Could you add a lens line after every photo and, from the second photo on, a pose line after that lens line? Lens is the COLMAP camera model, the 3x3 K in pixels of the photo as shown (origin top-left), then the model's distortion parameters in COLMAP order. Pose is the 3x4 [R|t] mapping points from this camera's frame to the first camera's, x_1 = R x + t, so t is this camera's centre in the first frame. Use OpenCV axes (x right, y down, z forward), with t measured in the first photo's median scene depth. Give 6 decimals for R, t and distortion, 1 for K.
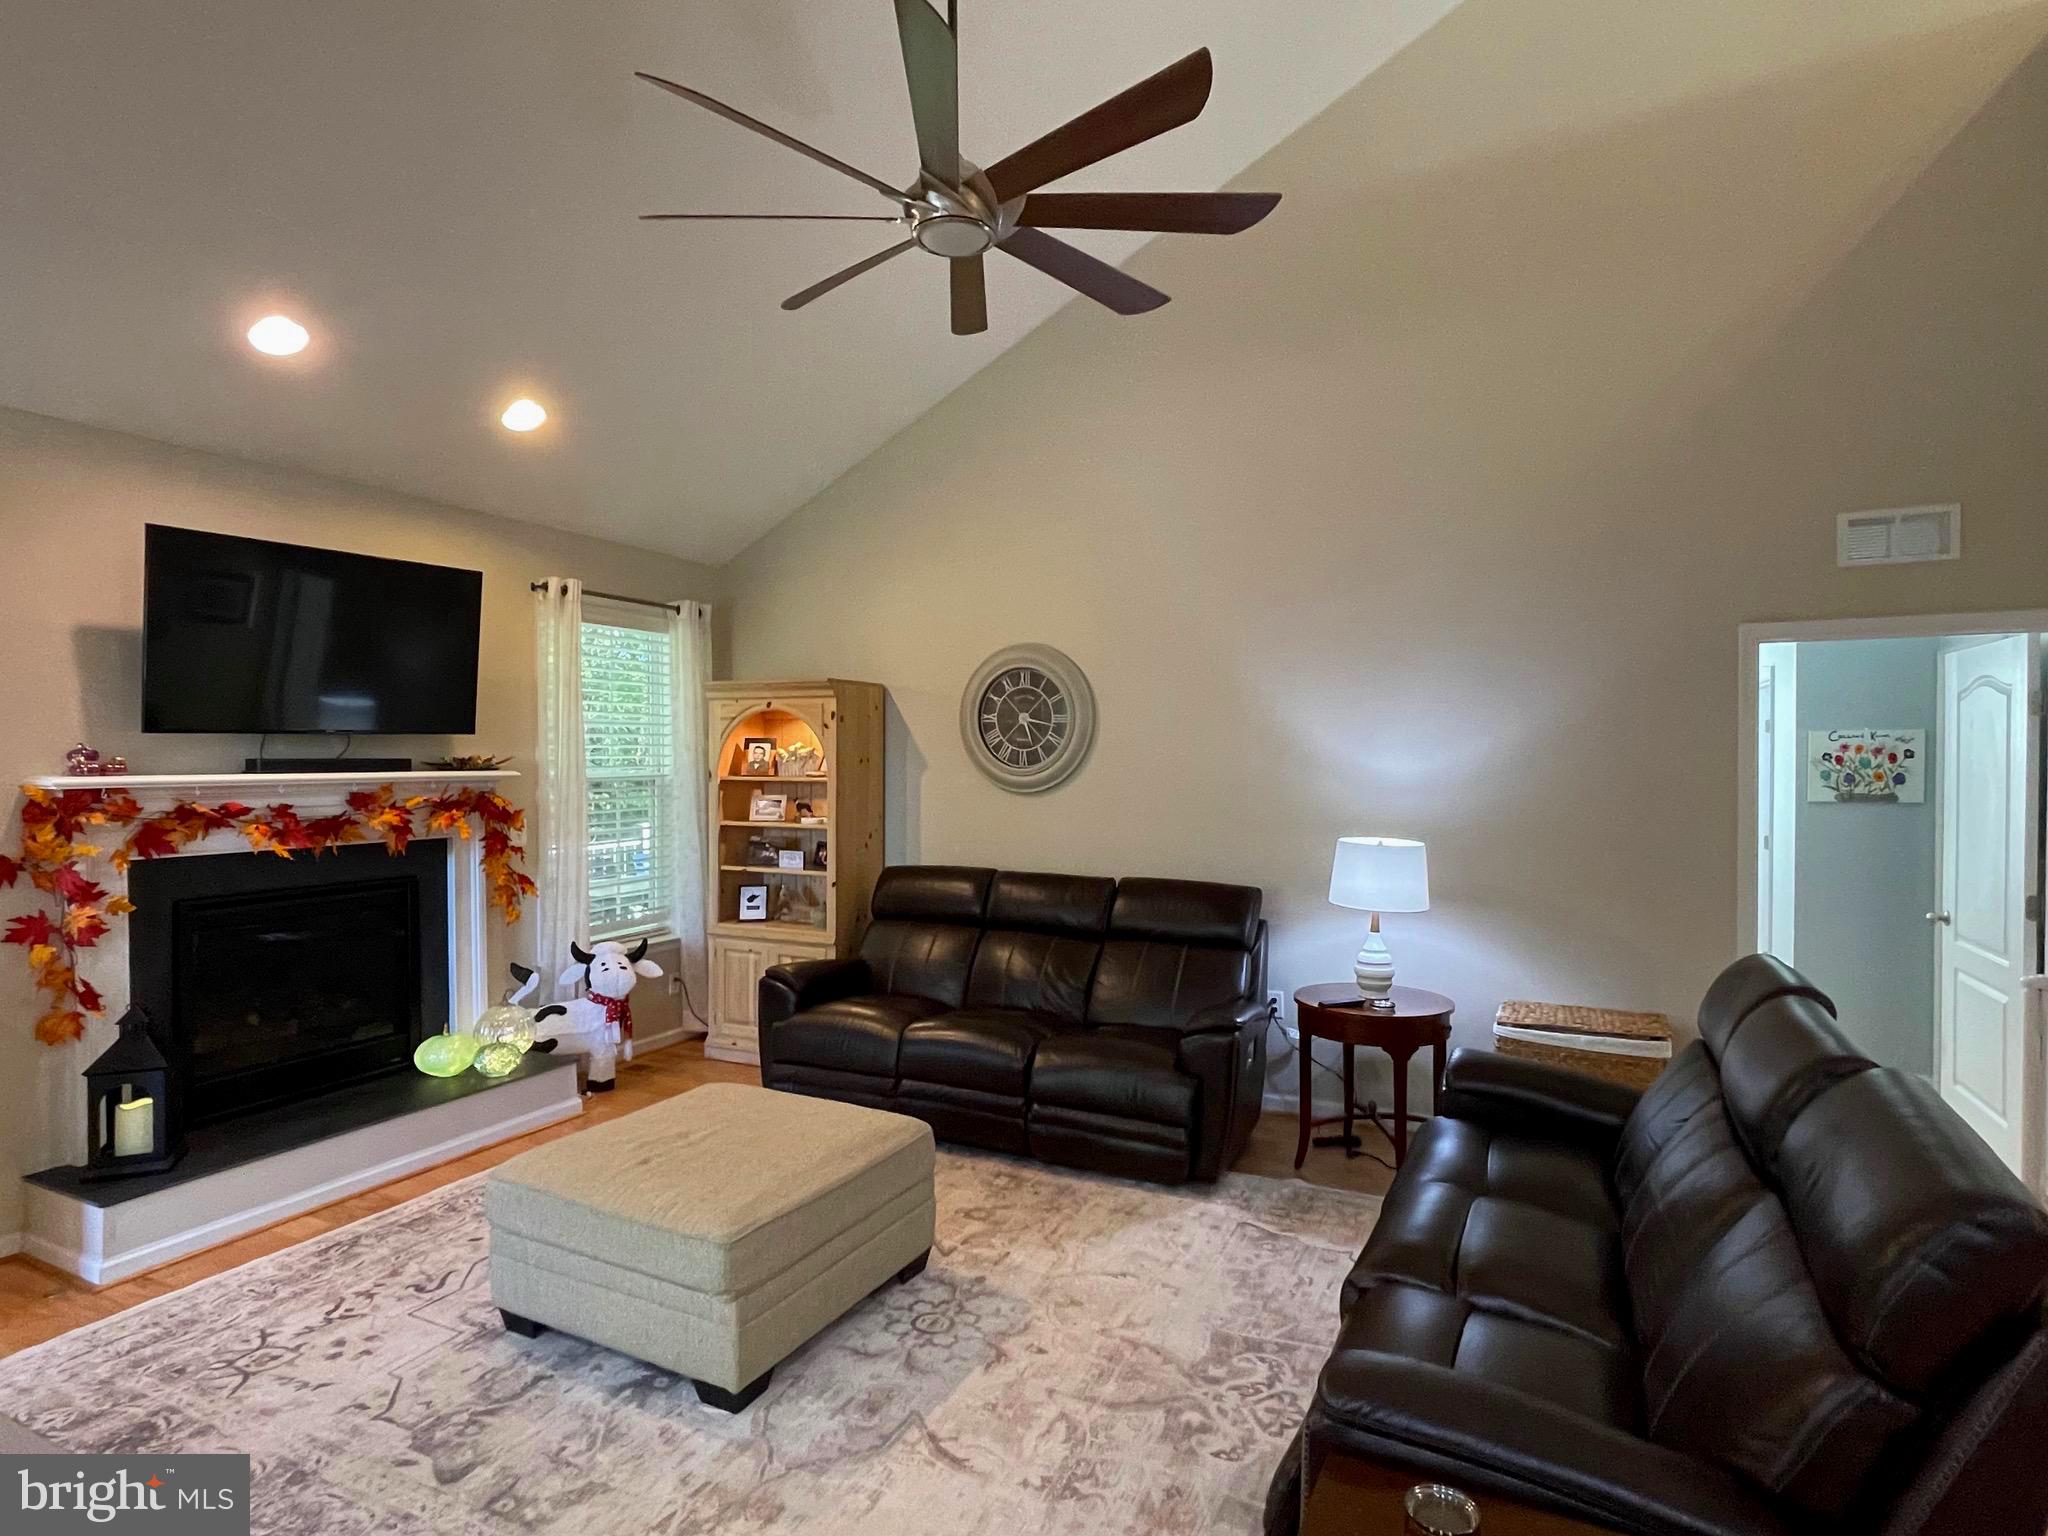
lens RADIAL K [[1077.9, 0, 1024.0], [0, 1077.9, 768.0], [0, 0, 1]] dist [0.001694, 0.000126]
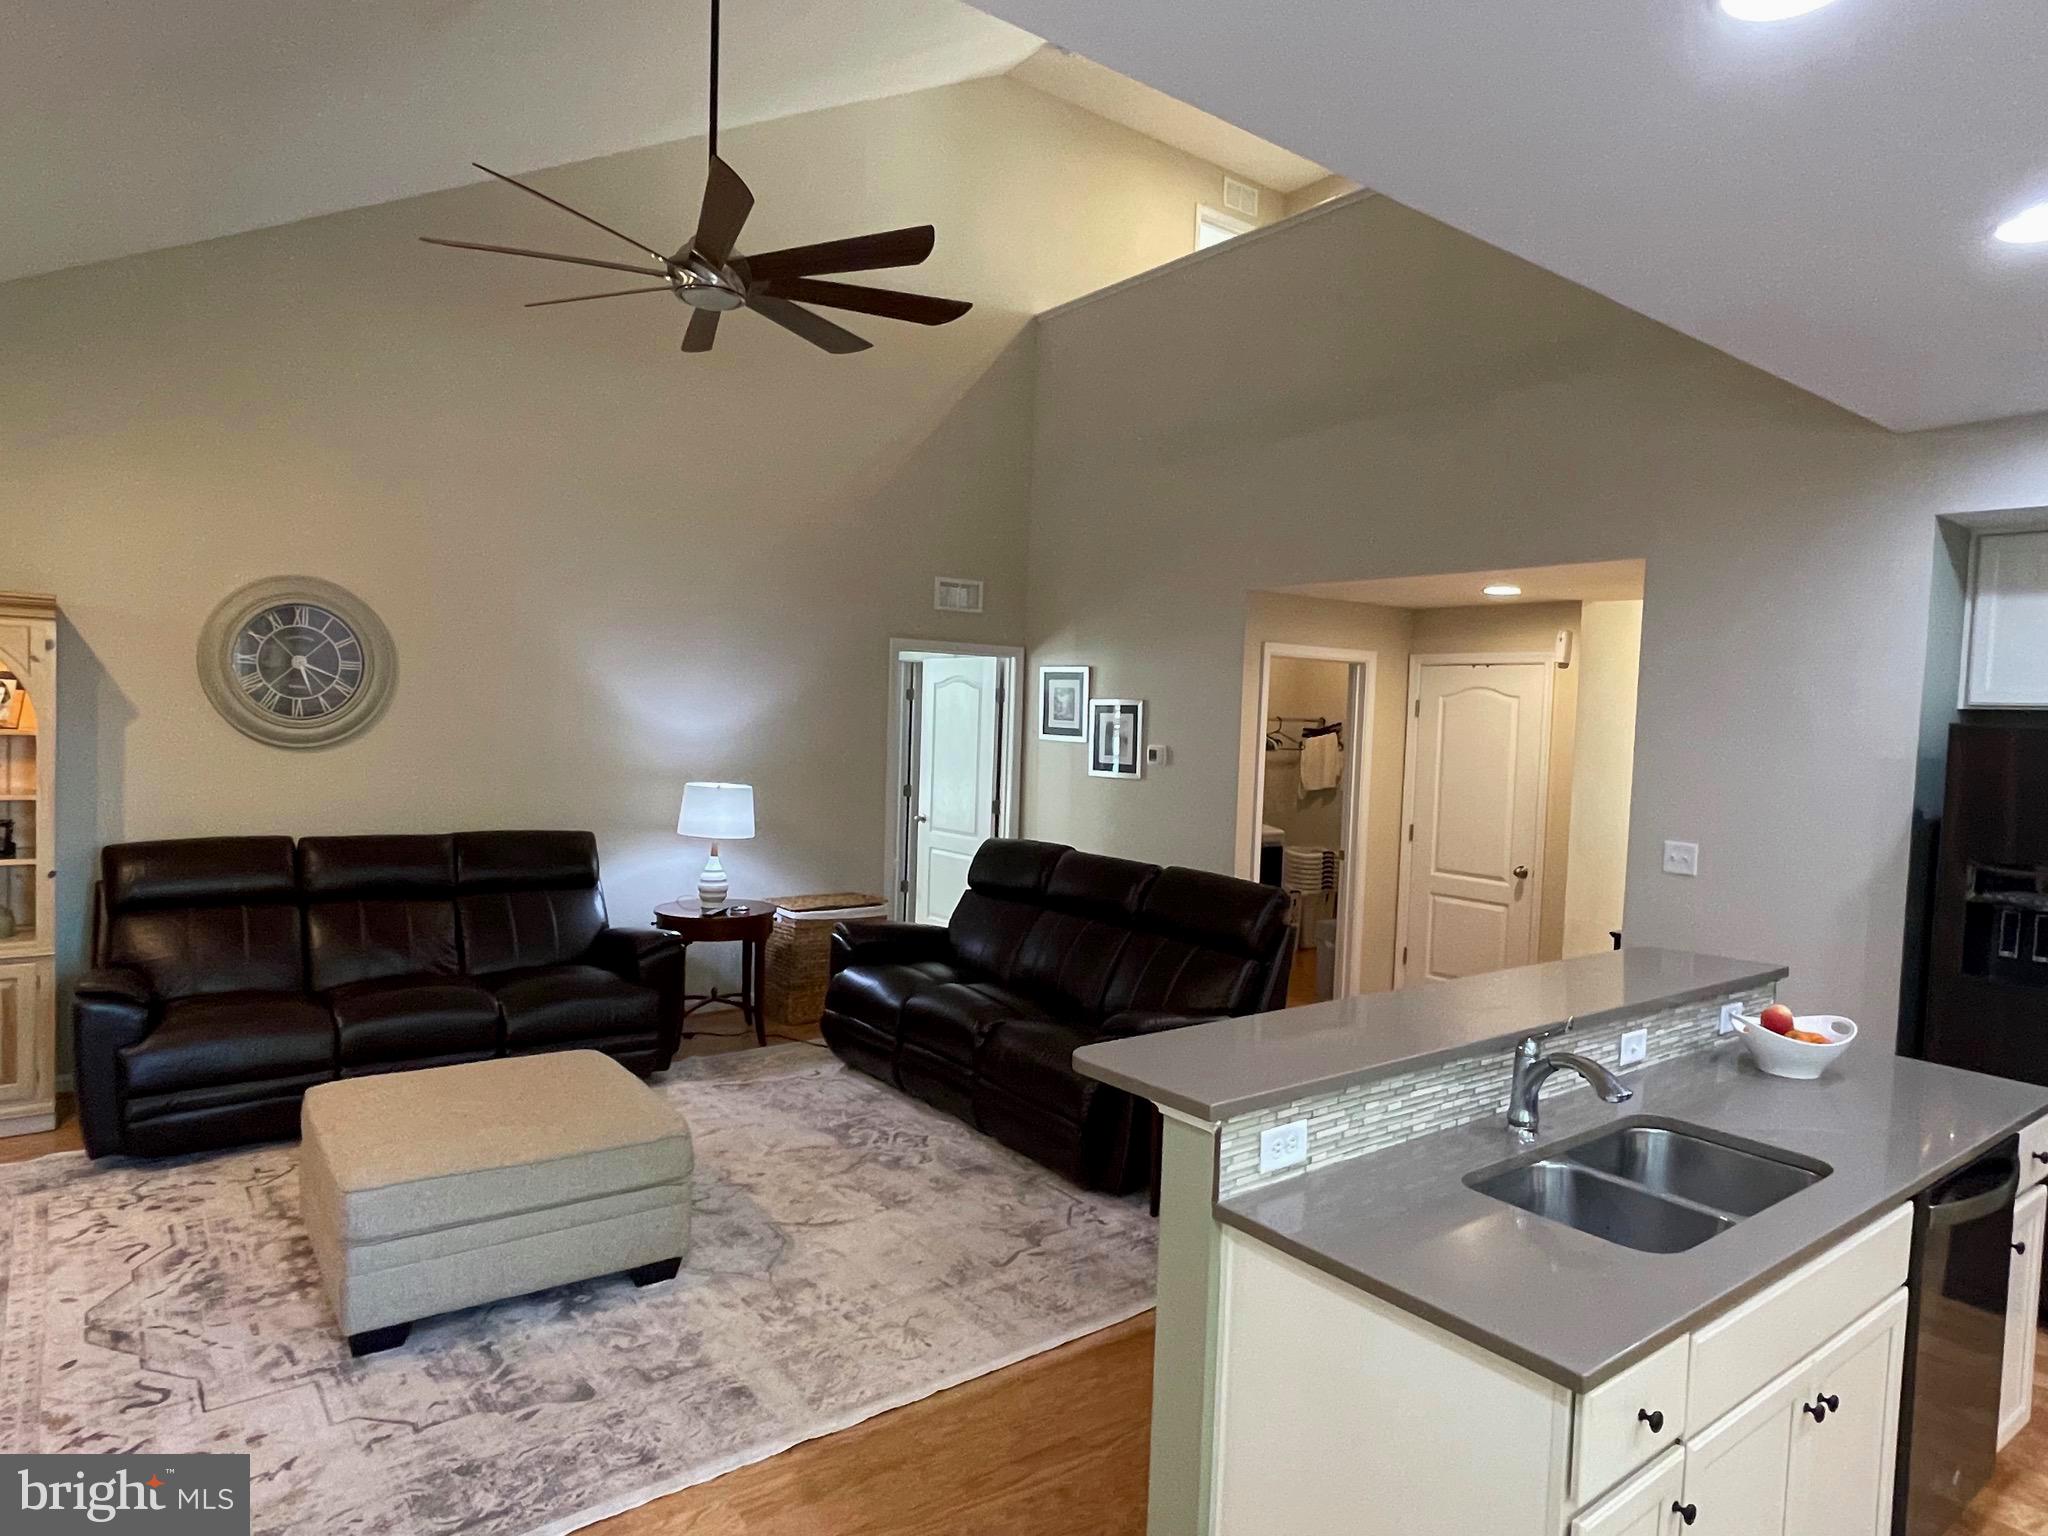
lens RADIAL K [[1207.2, 0, 1020.5], [0, 1207.2, 774.1], [0, 0, 1]] dist [-0.006282, 0.003536]
pose [[0.441263, -0.032194, 0.896800, -1.068098], [-0.029038, 0.998321, 0.050126, -0.037008], [-0.896908, -0.048160, 0.439587, 0.069208]]
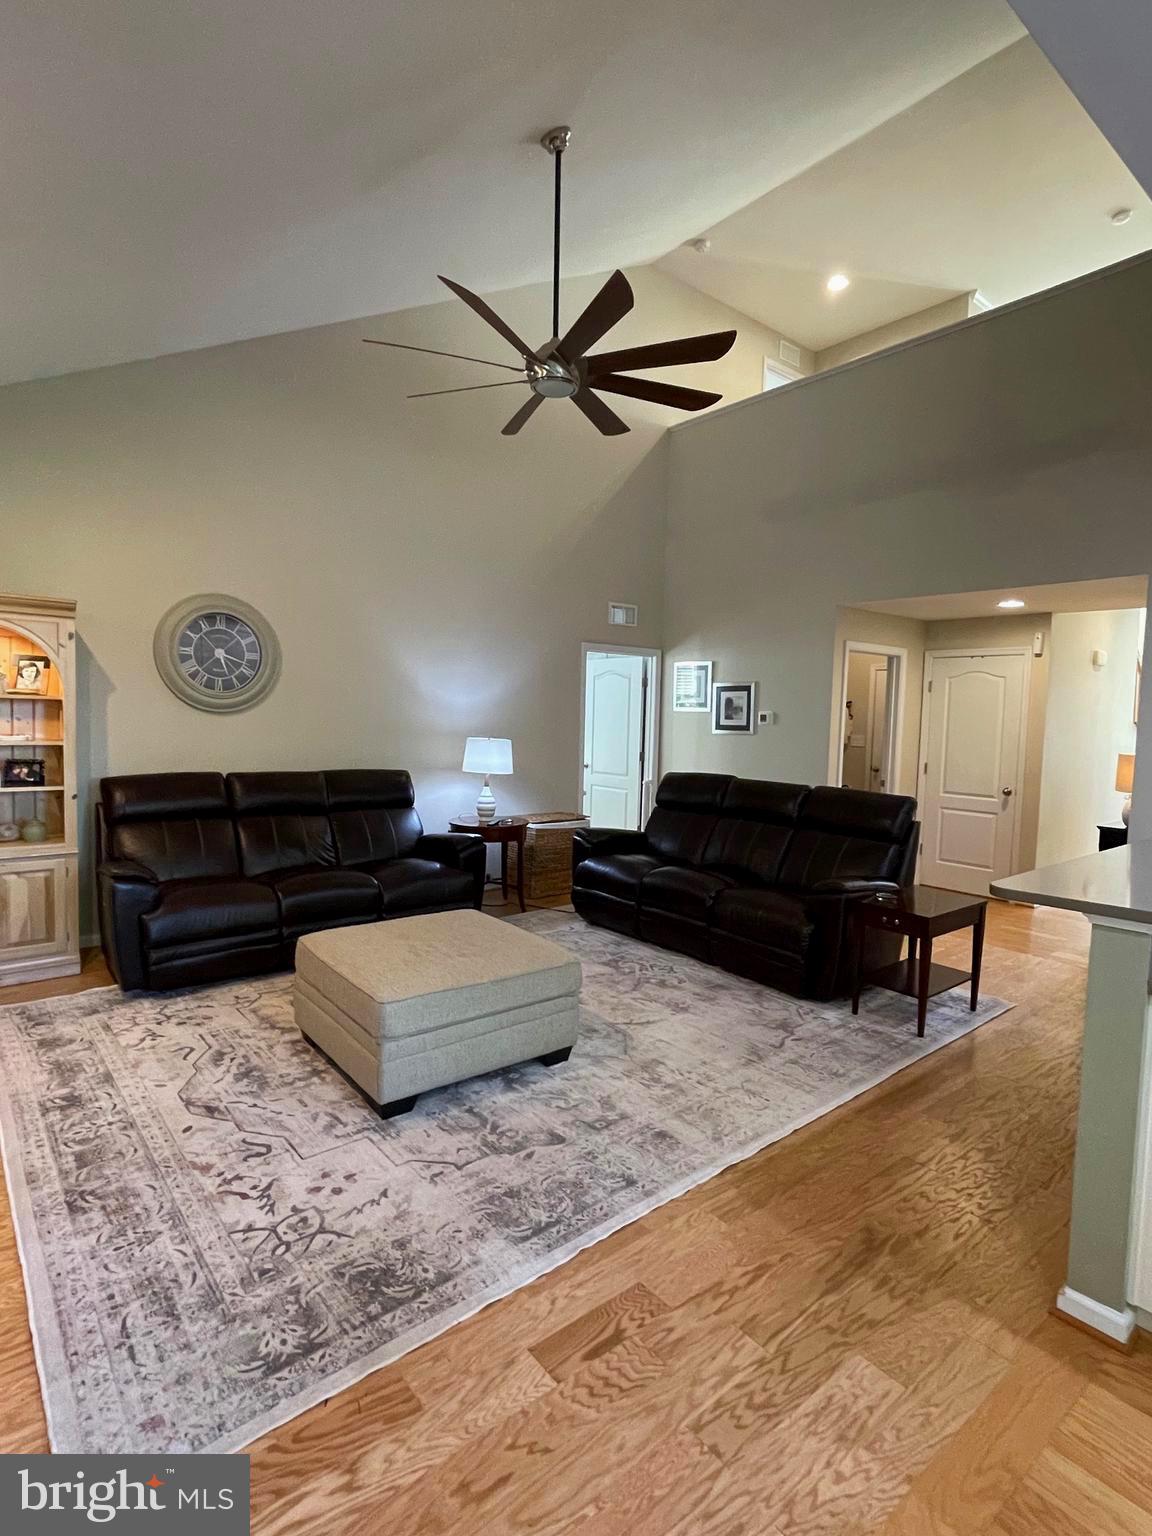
lens RADIAL K [[769.4, 0, 576.0], [0, 769.4, 768.0], [0, 0, 1]] dist [0.020402, -0.044561]
pose [[0.408451, -0.055274, 0.911105, -1.140590], [-0.019649, 0.997401, 0.069318, 0.029630], [-0.912569, -0.046215, 0.406303, 0.412091]]
